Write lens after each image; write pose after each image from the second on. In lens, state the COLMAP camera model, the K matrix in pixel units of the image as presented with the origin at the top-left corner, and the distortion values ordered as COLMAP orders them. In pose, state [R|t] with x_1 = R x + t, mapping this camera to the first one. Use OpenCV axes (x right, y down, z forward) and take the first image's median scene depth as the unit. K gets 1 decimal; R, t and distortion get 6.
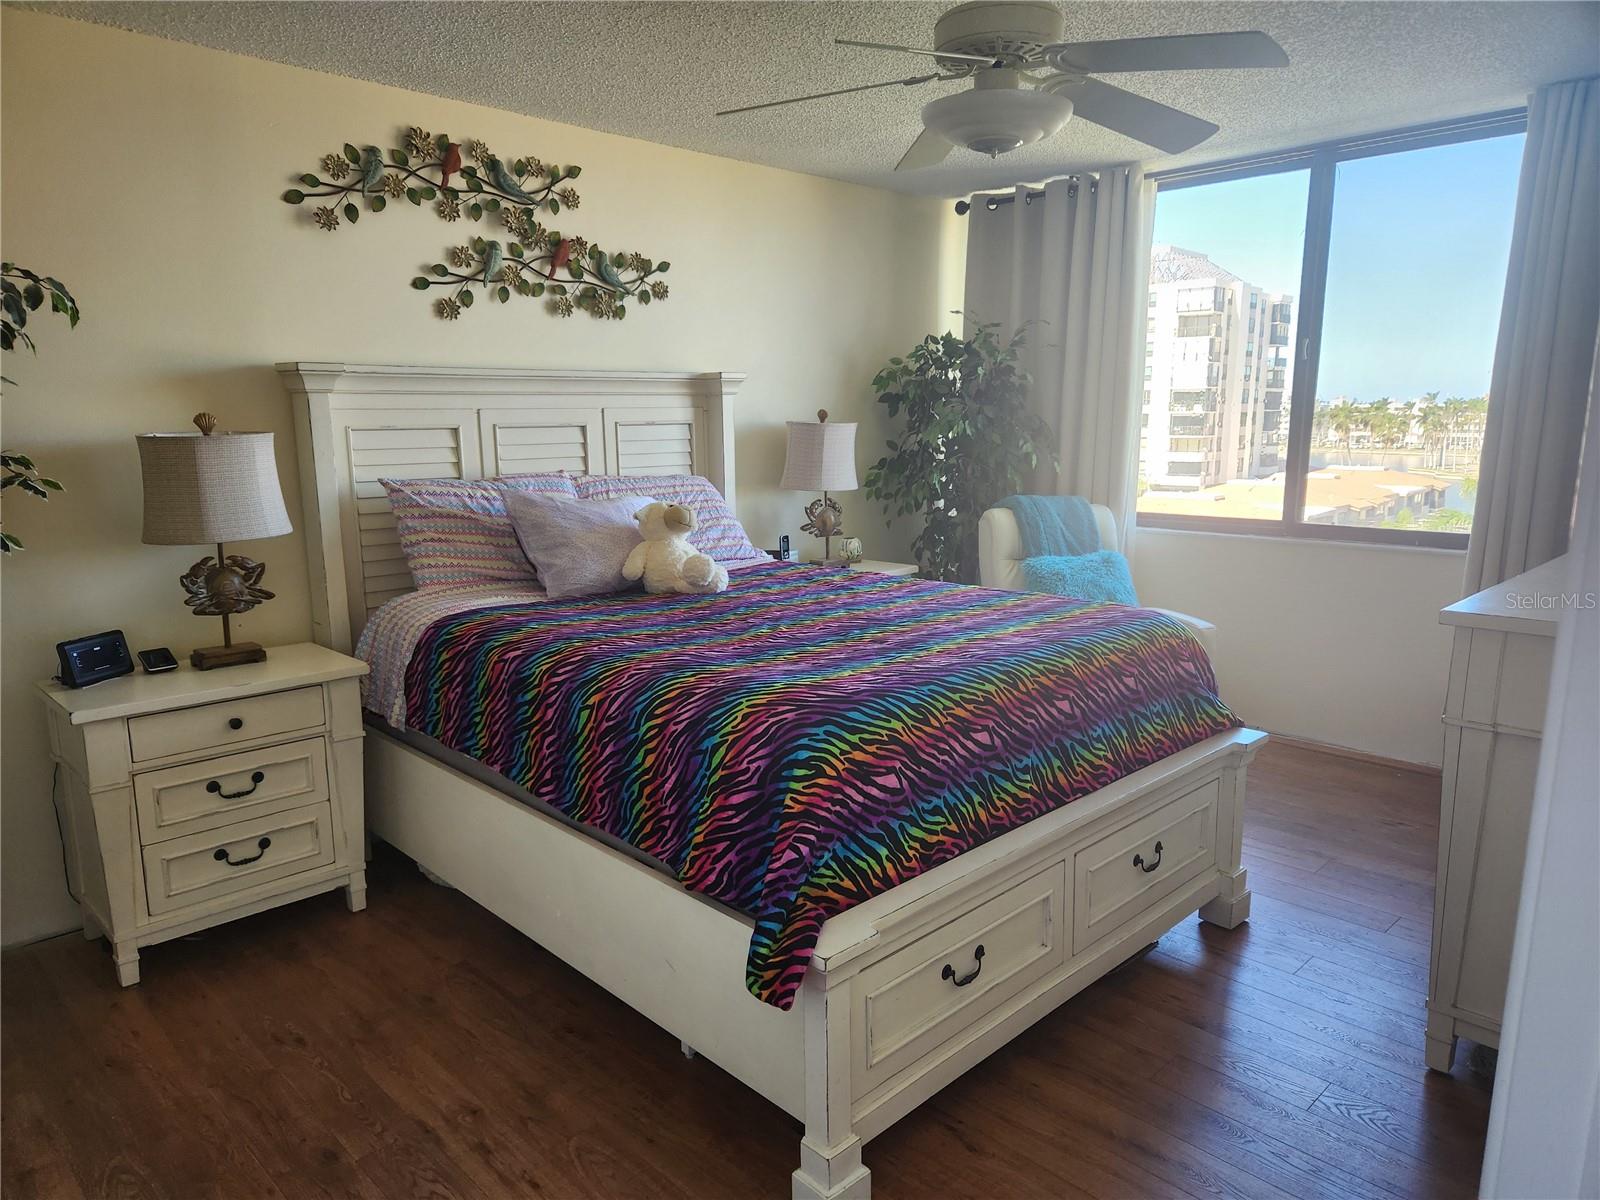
lens RADIAL K [[1070.1, 0, 772.9], [0, 1070.1, 624.3], [0, 0, 1]] dist [0.075724, -0.064750]
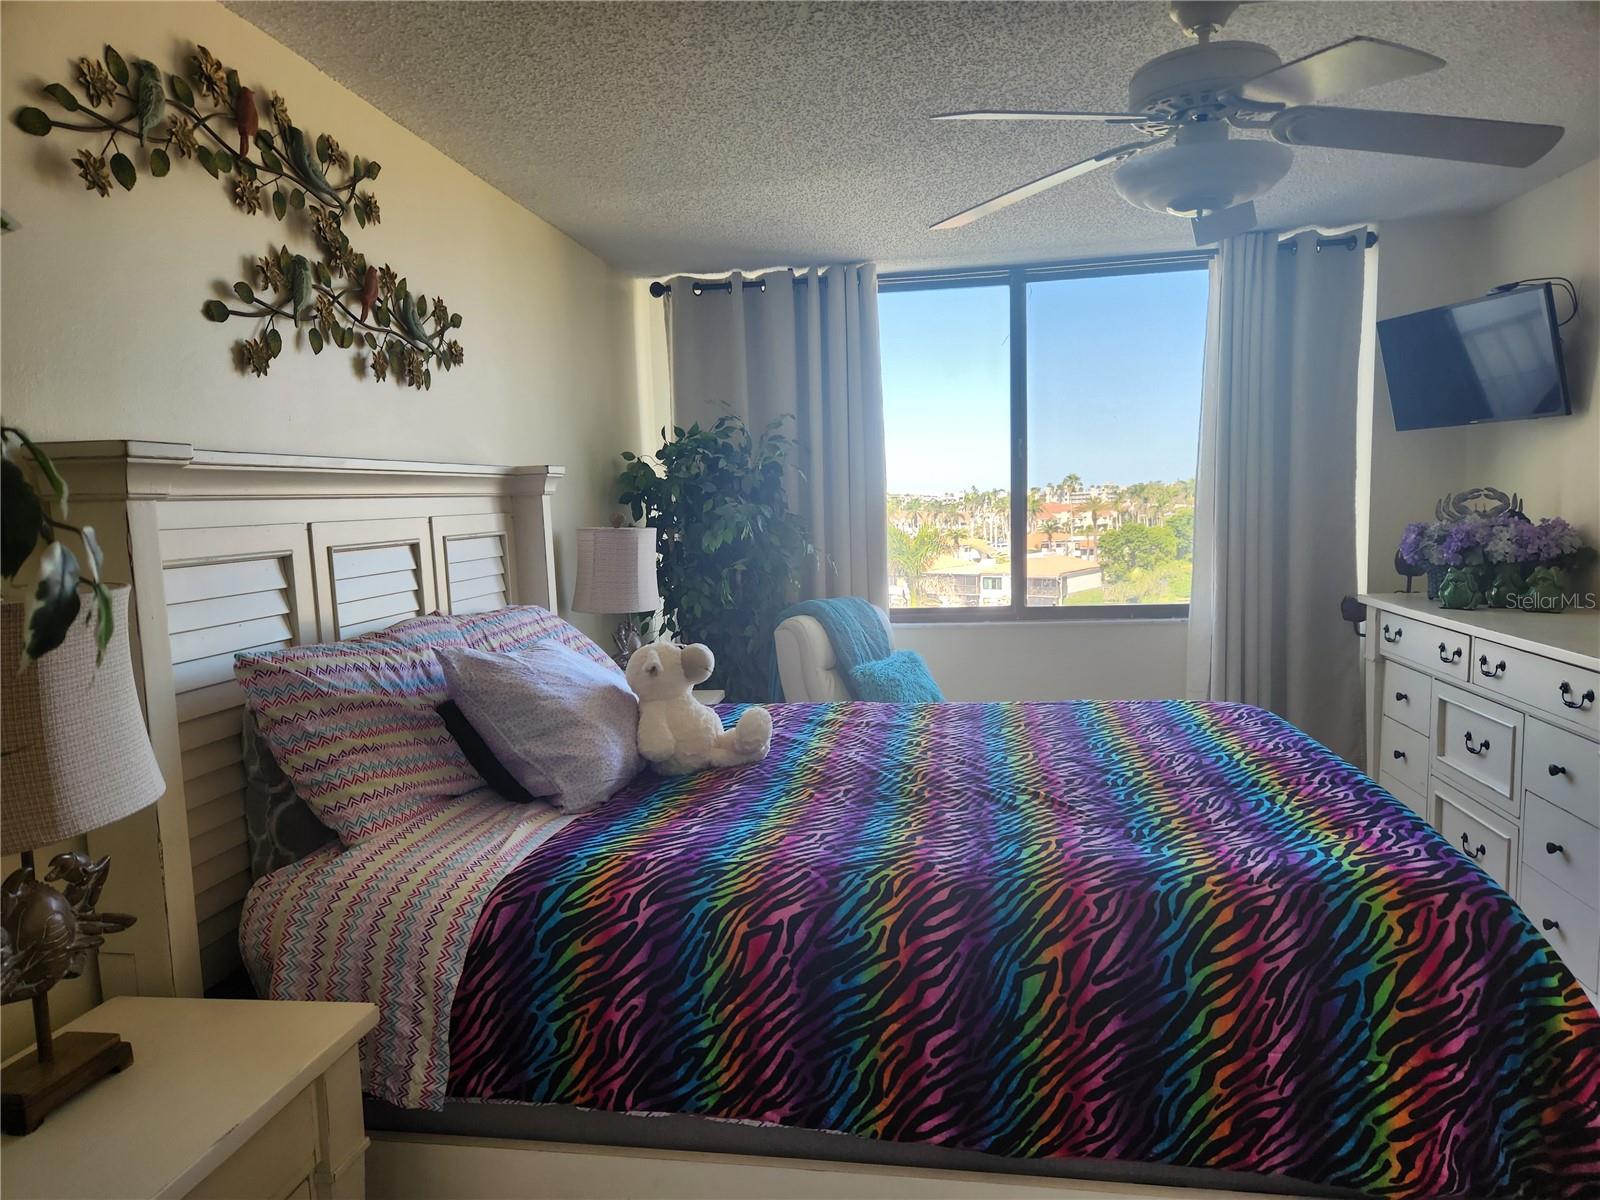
lens RADIAL K [[1070.1, 0, 790.0], [0, 1070.1, 630.4], [0, 0, 1]] dist [0.075724, -0.064750]
pose [[0.788933, -0.092958, 0.607407, -0.471789], [0.146697, 0.988402, -0.039273, -0.084057], [-0.596711, 0.120088, 0.793420, 0.398819]]
